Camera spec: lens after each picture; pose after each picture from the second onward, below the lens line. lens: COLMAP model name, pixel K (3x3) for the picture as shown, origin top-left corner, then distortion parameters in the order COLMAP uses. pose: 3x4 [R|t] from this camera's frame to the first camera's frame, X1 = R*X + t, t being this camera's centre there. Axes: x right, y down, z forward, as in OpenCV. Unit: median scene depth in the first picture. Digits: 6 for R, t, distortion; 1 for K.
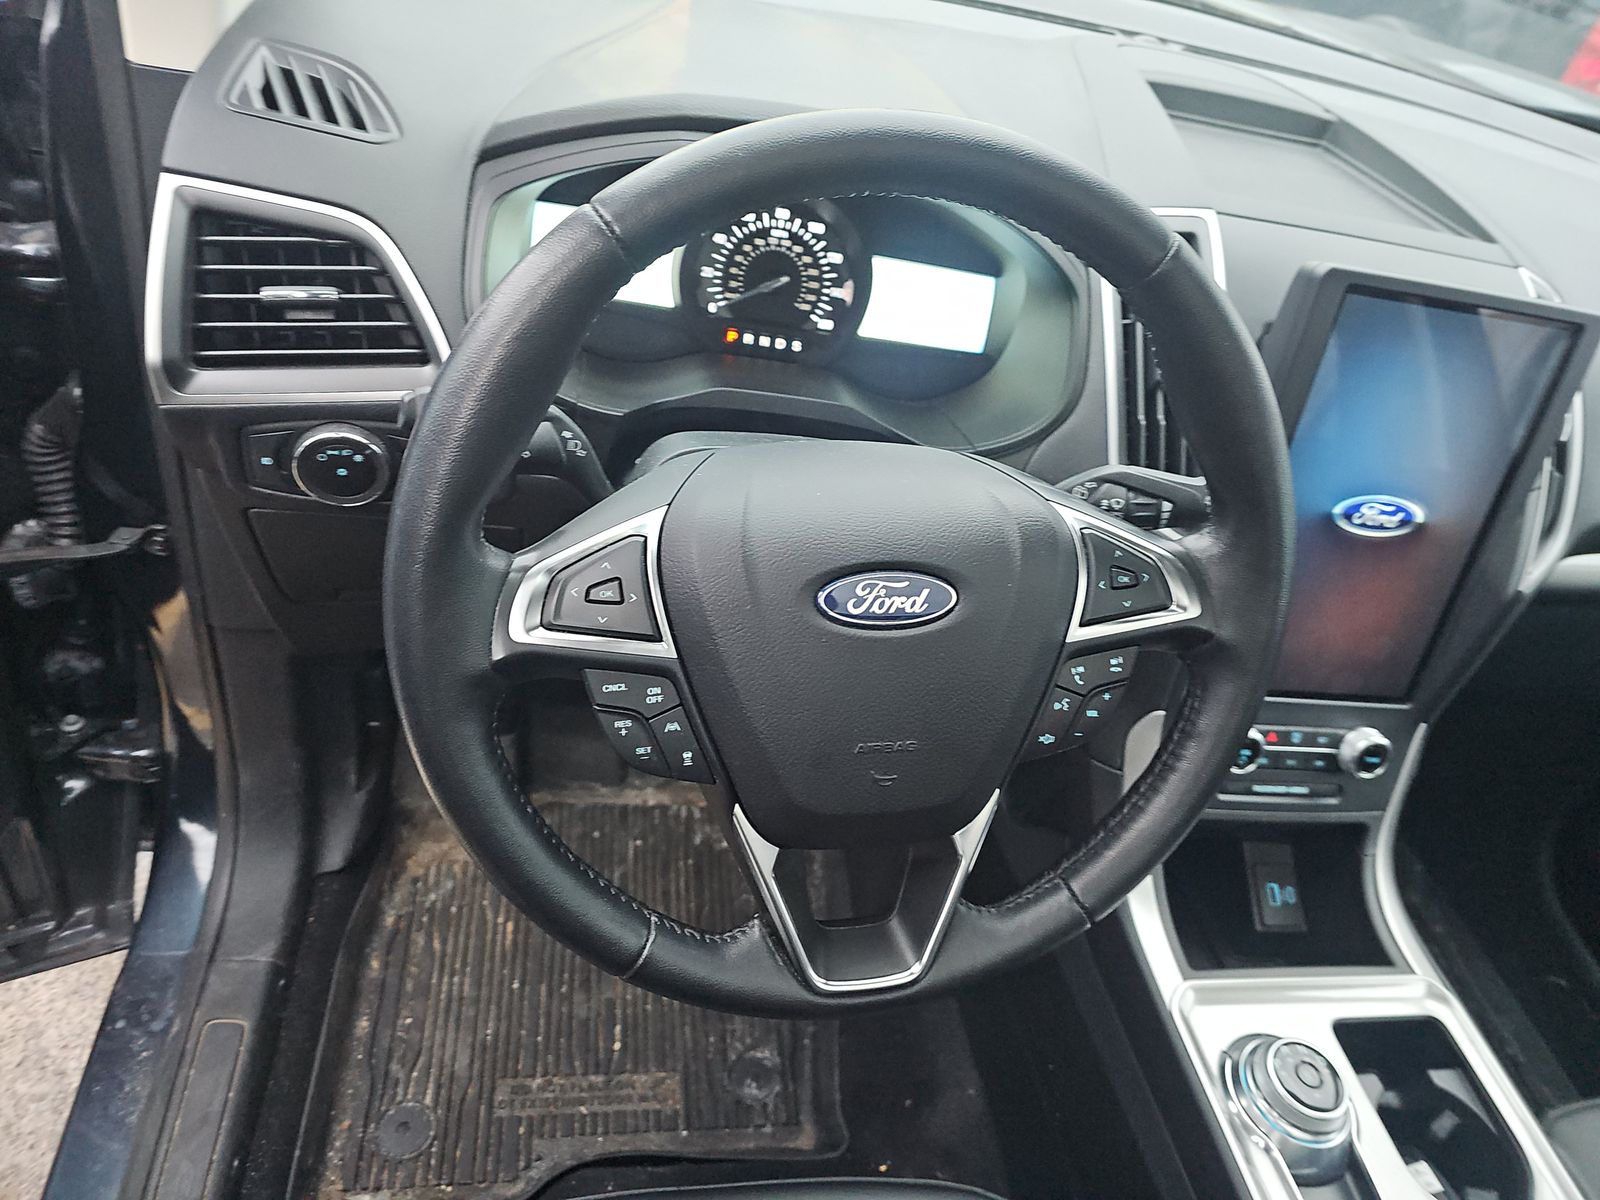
lens RADIAL K [[979.0, 0, 806.4], [0, 979.0, 607.4], [0, 0, 1]] dist [-0.000586, -0.002471]
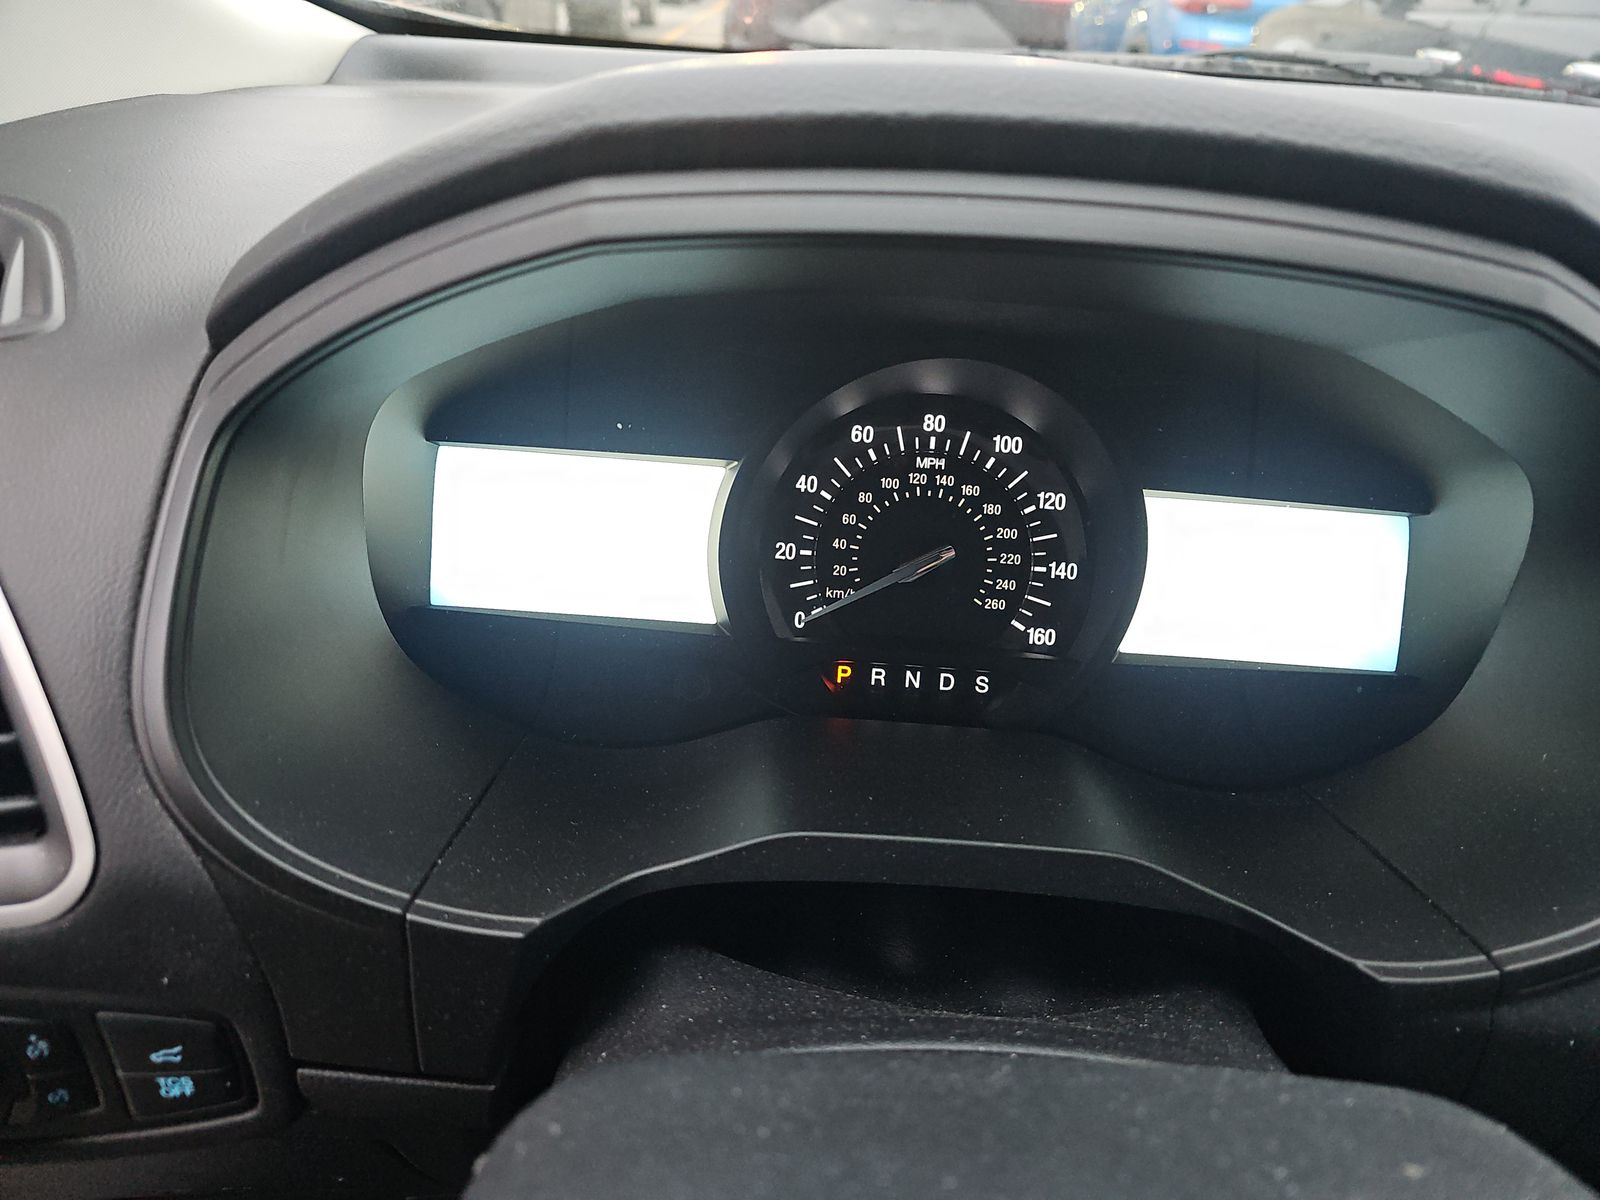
lens RADIAL K [[979.0, 0, 795.0], [0, 979.0, 602.9], [0, 0, 1]] dist [-0.000586, -0.002471]
pose [[0.982512, -0.072974, -0.171306, -0.015335], [0.019683, 0.955552, -0.294163, -0.175217], [0.185158, 0.285647, 0.940278, 0.551953]]
